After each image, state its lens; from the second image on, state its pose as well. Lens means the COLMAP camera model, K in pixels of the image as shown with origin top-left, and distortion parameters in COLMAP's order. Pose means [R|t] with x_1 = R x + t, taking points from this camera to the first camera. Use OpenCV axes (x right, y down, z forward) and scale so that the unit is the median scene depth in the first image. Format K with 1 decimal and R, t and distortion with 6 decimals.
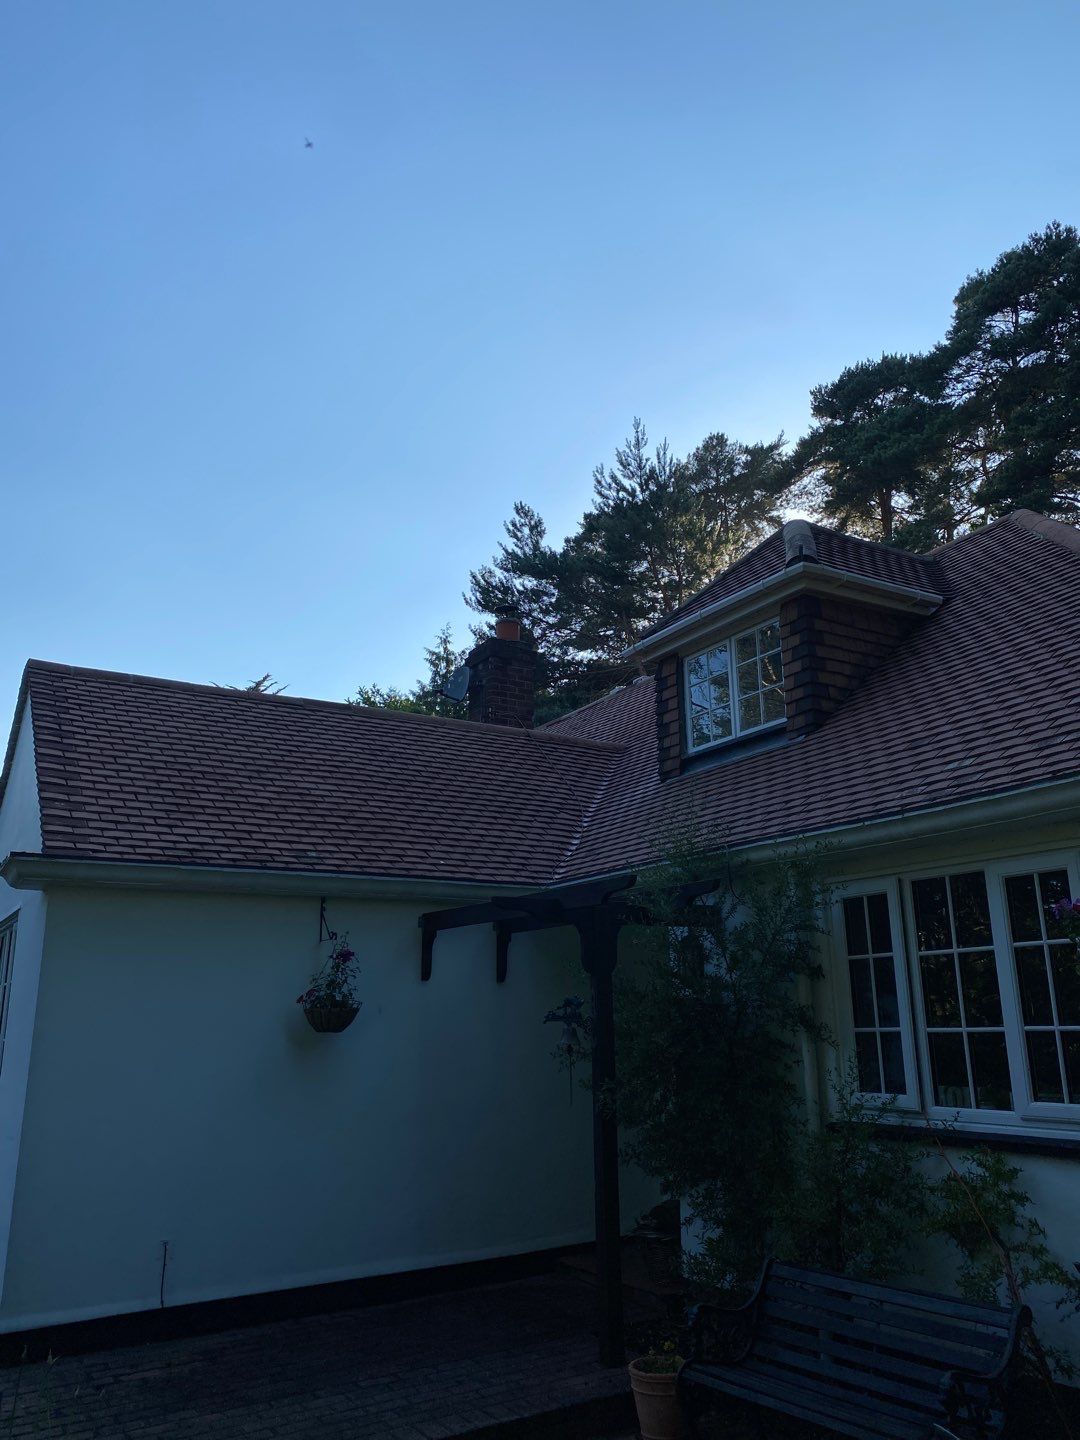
lens RADIAL K [[1142.2, 0, 545.2], [0, 1142.2, 689.3], [0, 0, 1]] dist [-0.001246, -0.000661]
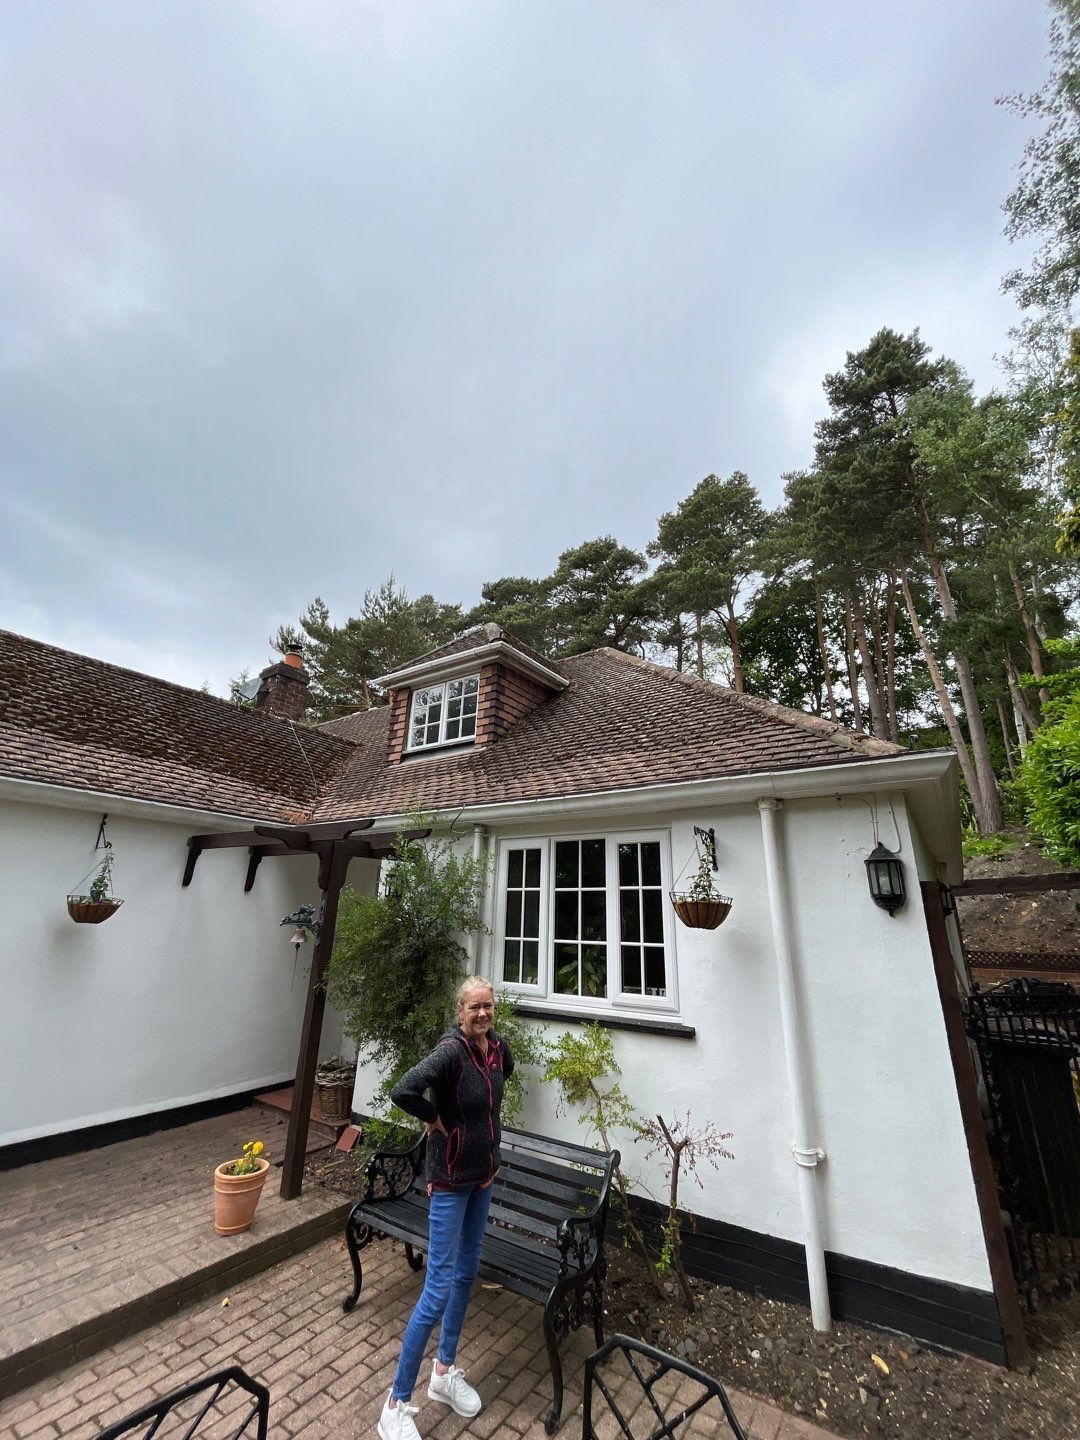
lens RADIAL K [[579.7, 0, 541.9], [0, 579.7, 715.4], [0, 0, 1]] dist [-0.002632, -0.000170]
pose [[0.910422, 0.170404, 0.376953, -0.015995], [-0.151458, 0.985254, -0.079588, 0.048426], [-0.384957, 0.015366, 0.922806, 0.211704]]
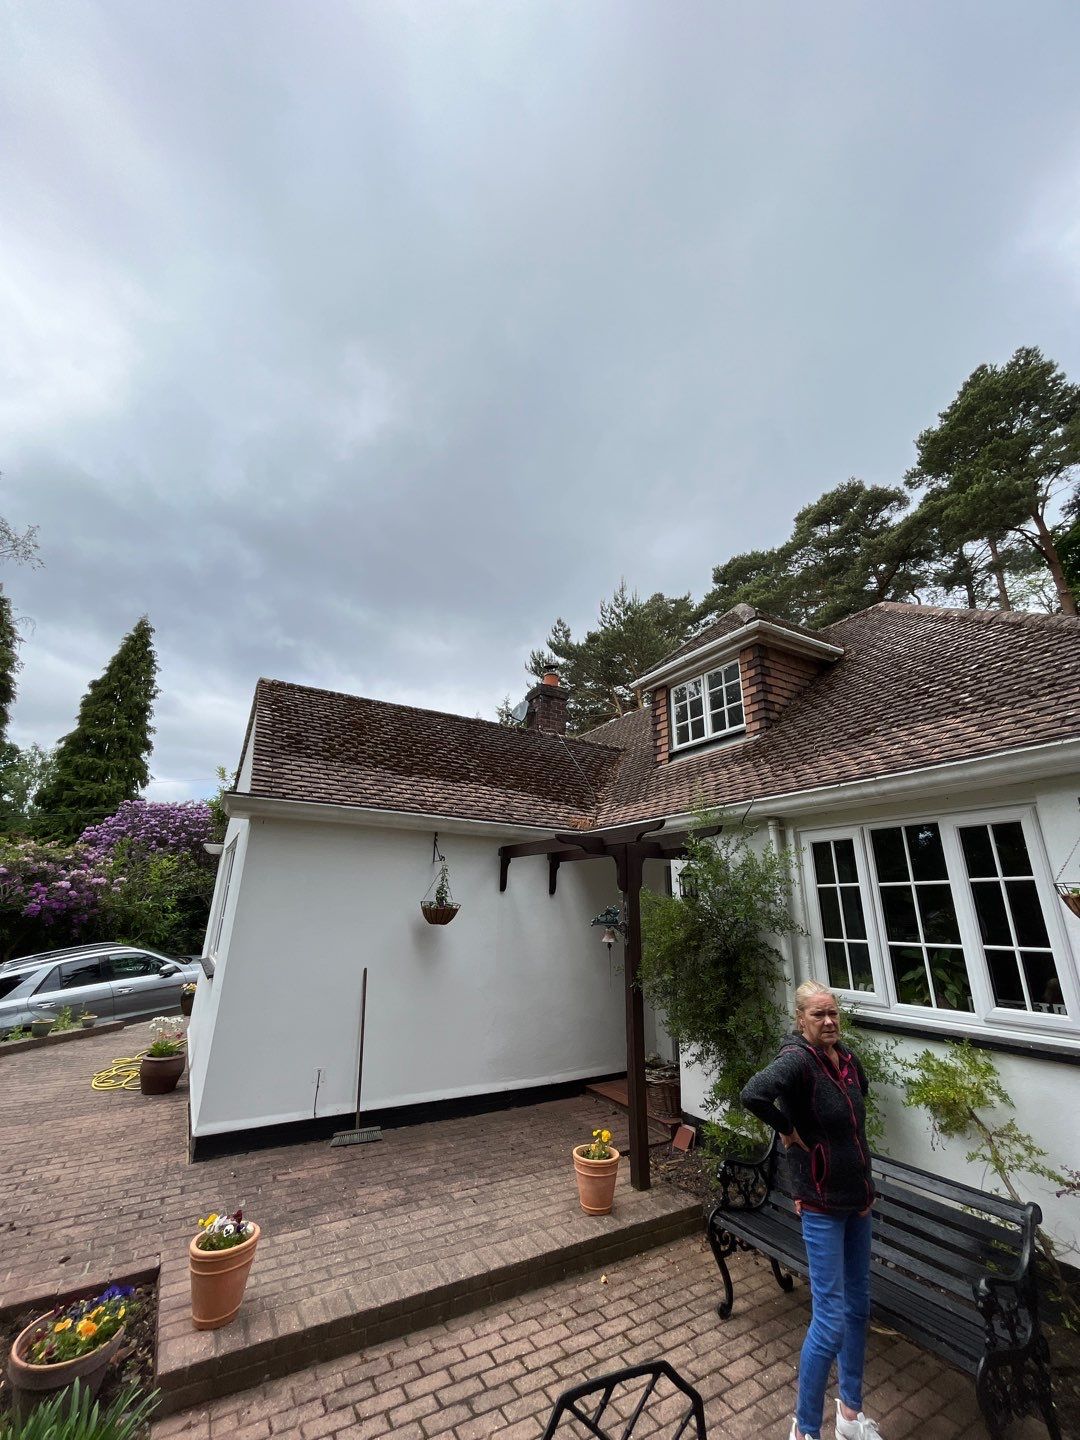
lens RADIAL K [[579.7, 0, 541.9], [0, 579.7, 715.4], [0, 0, 1]] dist [-0.002632, -0.000170]
pose [[0.999467, 0.022970, -0.023190, -0.041409], [-0.023917, 0.998856, -0.041400, 0.052368], [0.022212, 0.041932, 0.998874, 0.225696]]
